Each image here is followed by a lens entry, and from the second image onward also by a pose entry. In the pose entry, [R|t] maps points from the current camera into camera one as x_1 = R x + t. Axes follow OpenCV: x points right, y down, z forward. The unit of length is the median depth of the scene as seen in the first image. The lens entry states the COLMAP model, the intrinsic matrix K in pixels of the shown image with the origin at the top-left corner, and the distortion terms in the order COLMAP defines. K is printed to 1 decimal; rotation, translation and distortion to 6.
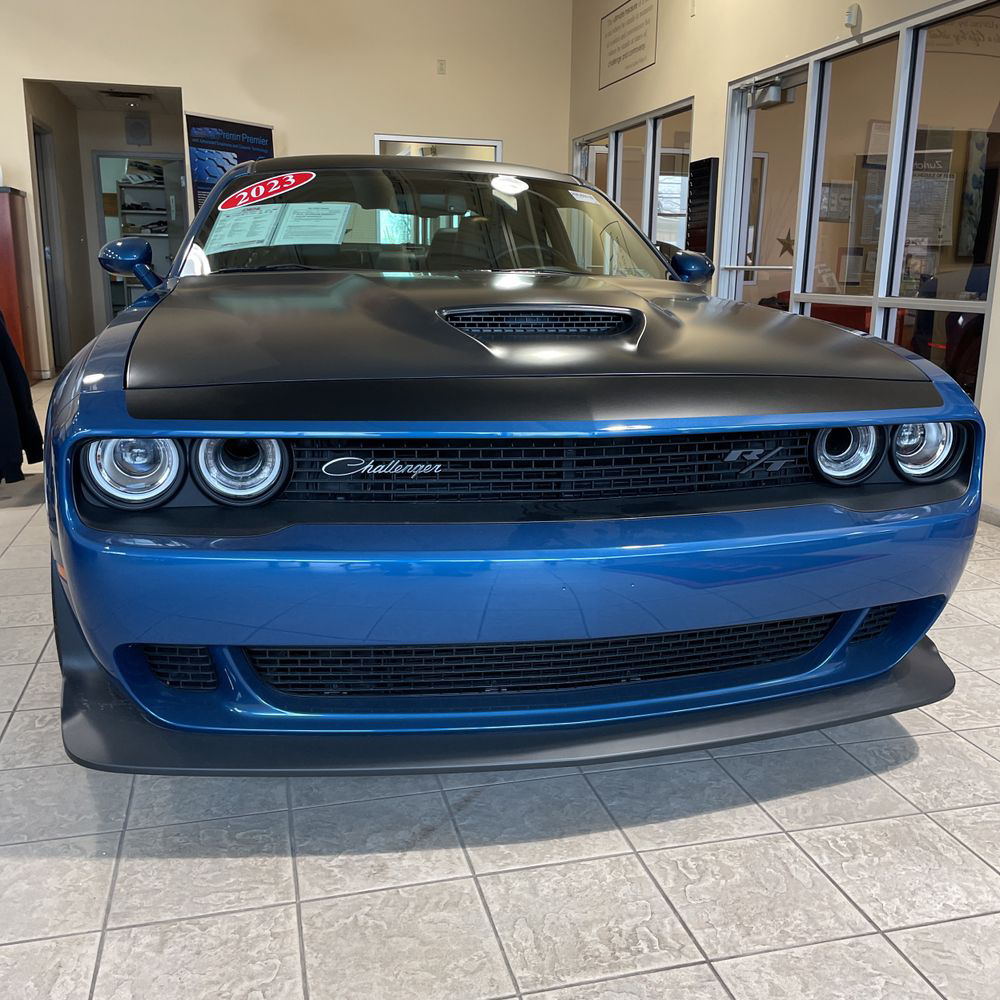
lens RADIAL K [[1011.0, 0, 516.3], [0, 1011.0, 501.2], [0, 0, 1]] dist [0.030545, 0.000000]
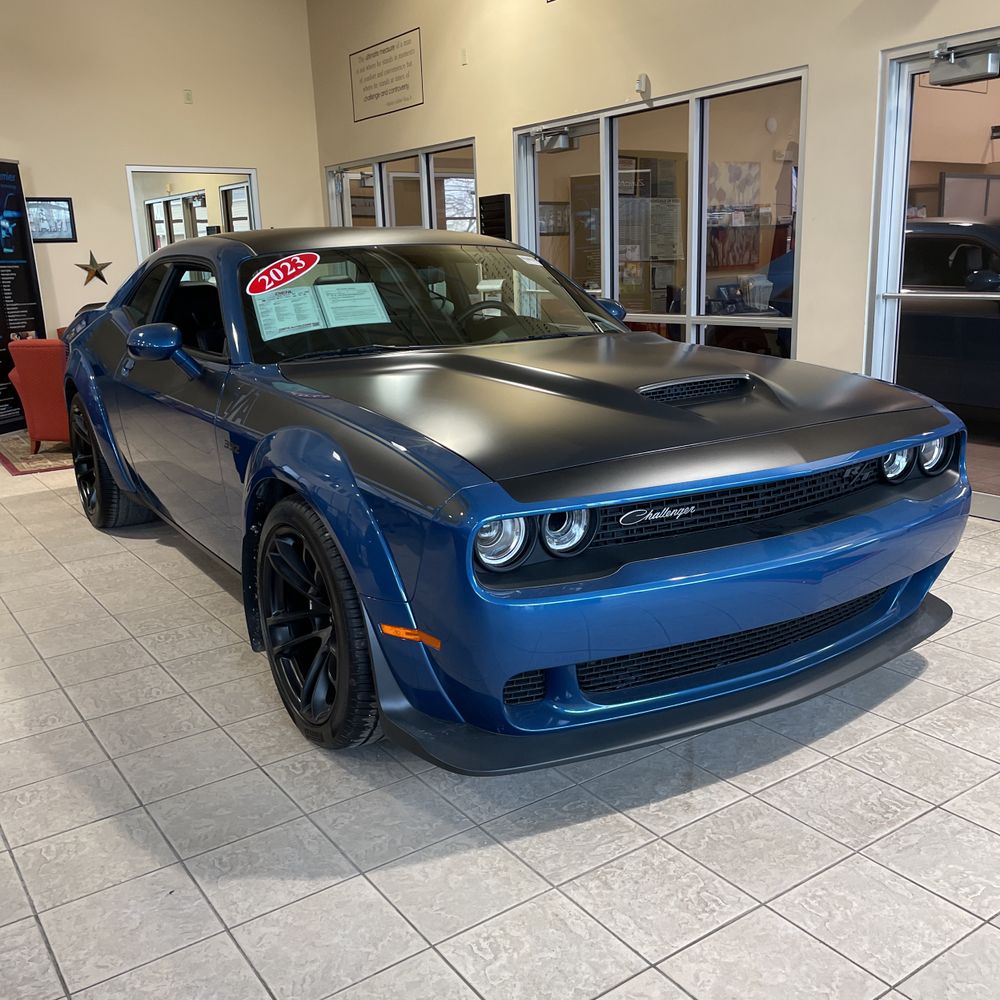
lens RADIAL K [[1011.0, 0, 517.6], [0, 1011.0, 504.8], [0, 0, 1]] dist [0.030545, 0.000000]
pose [[0.936678, -0.128061, 0.325937, -0.676375], [0.124837, 0.991697, 0.030883, -0.100399], [-0.327186, 0.011762, 0.944887, -0.200732]]
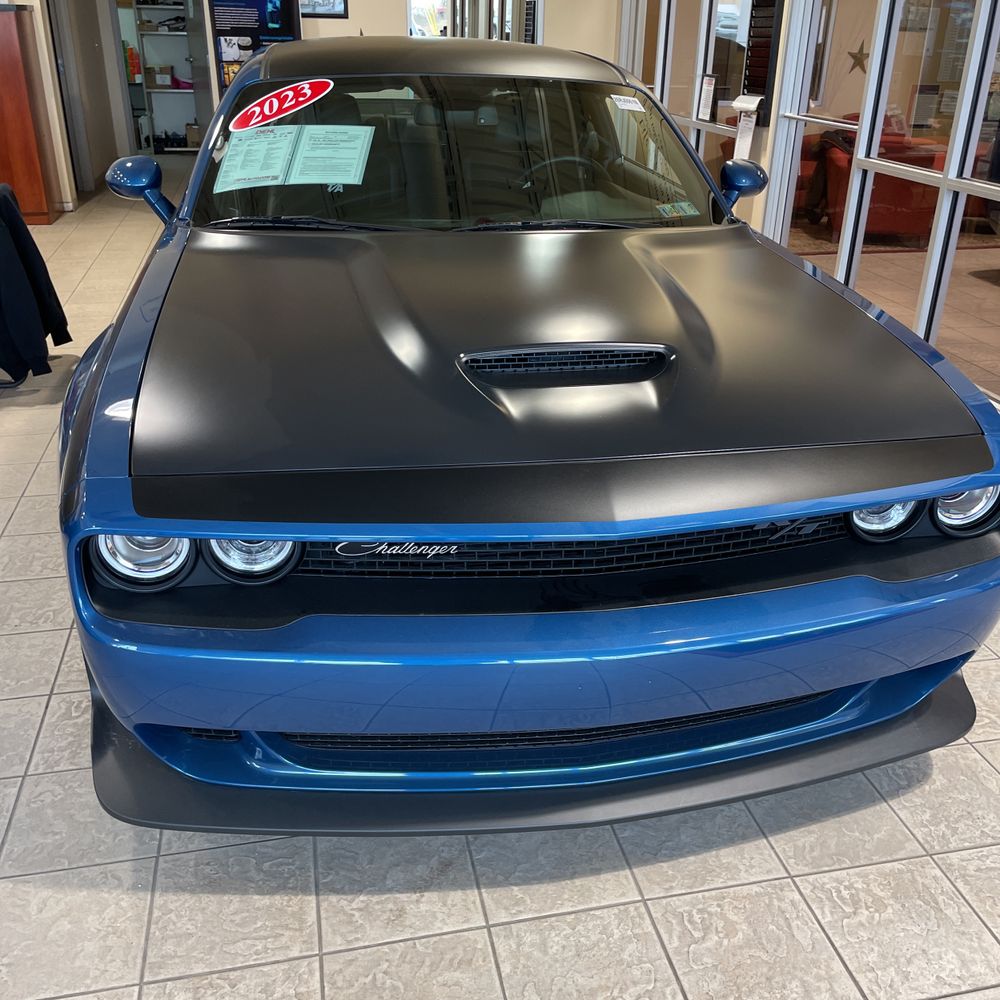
lens RADIAL K [[1011.0, 0, 520.2], [0, 1011.0, 503.7], [0, 0, 1]] dist [0.030545, 0.000000]
pose [[0.999213, 0.022801, -0.032447, 0.014759], [-0.015570, 0.978047, 0.207804, -0.250823], [0.036473, -0.207136, 0.977632, 0.057697]]
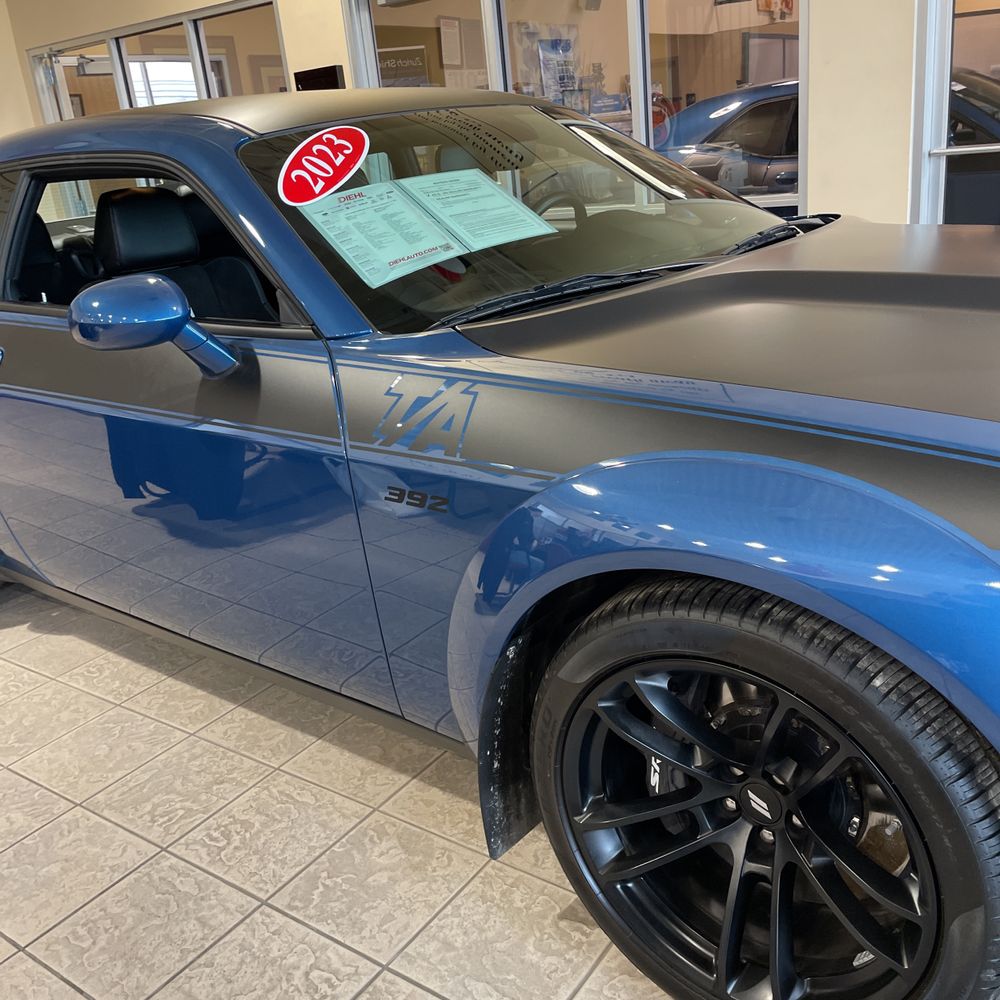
lens RADIAL K [[1011.0, 0, 507.1], [0, 1011.0, 501.6], [0, 0, 1]] dist [0.030545, 0.000000]
pose [[0.769809, -0.300867, 0.562915, -0.969072], [0.250533, 0.953585, 0.167059, -0.314127], [-0.587050, 0.012426, 0.809455, 0.742683]]
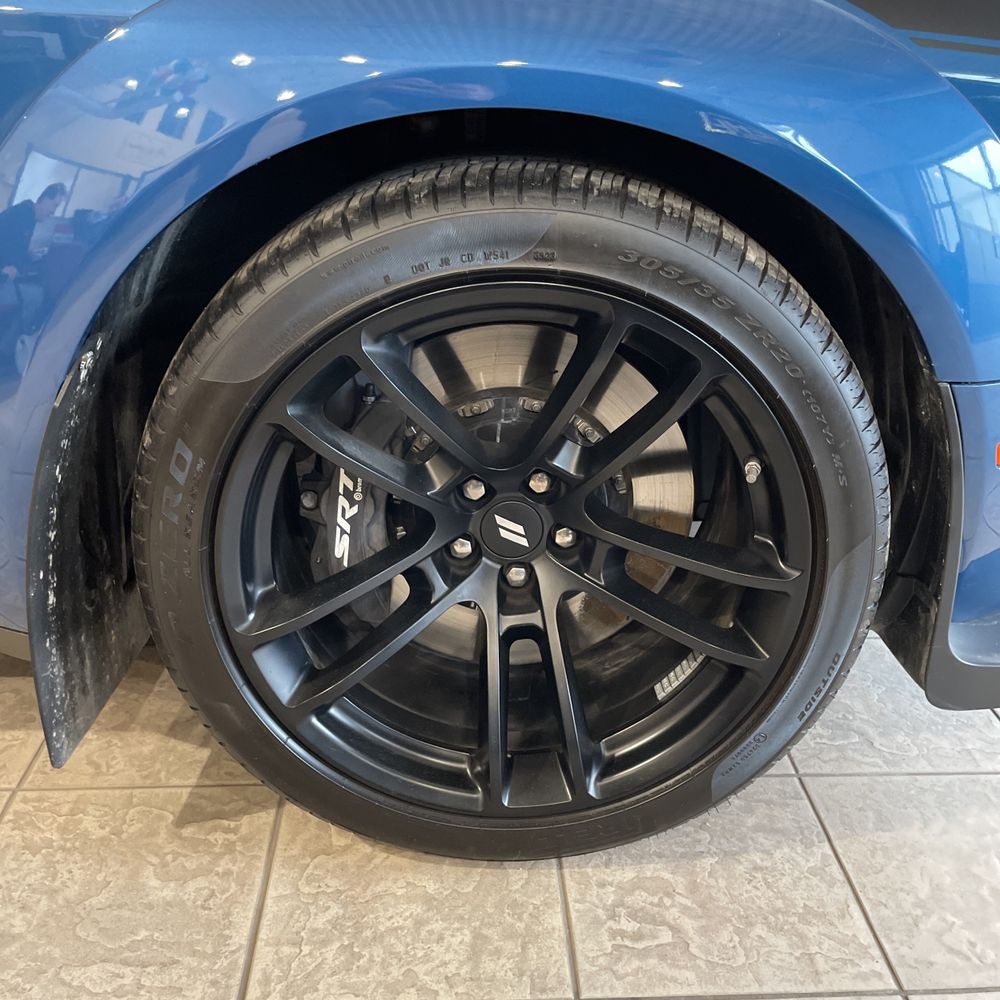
lens RADIAL K [[1011.0, 0, 501.9], [0, 1011.0, 498.4], [0, 0, 1]] dist [0.030545, 0.000000]
pose [[0.198883, -0.404083, 0.892840, -0.936750], [0.199630, 0.908642, 0.366766, -0.141916], [-0.959476, 0.105294, 0.261380, 1.102206]]
